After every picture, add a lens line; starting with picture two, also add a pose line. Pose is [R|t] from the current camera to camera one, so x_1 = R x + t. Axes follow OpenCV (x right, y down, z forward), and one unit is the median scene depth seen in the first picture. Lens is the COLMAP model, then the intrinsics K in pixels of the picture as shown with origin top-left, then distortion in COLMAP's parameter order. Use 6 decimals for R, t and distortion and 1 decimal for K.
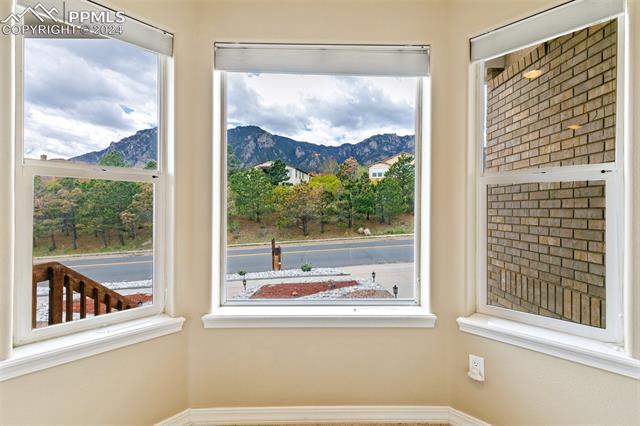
lens RADIAL K [[287.1, 0, 320.7], [0, 287.1, 209.3], [0, 0, 1]] dist [0.001525, -0.000140]
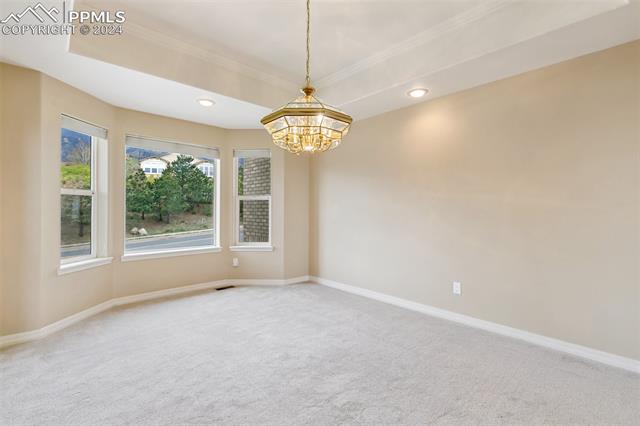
lens RADIAL K [[287.1, 0, 320.7], [0, 287.1, 209.3], [0, 0, 1]] dist [0.001525, -0.000140]
pose [[0.738916, -0.003148, 0.673791, -0.043391], [-0.000281, 0.999988, 0.004980, -0.000238], [-0.673798, -0.003869, 0.738905, -0.096271]]
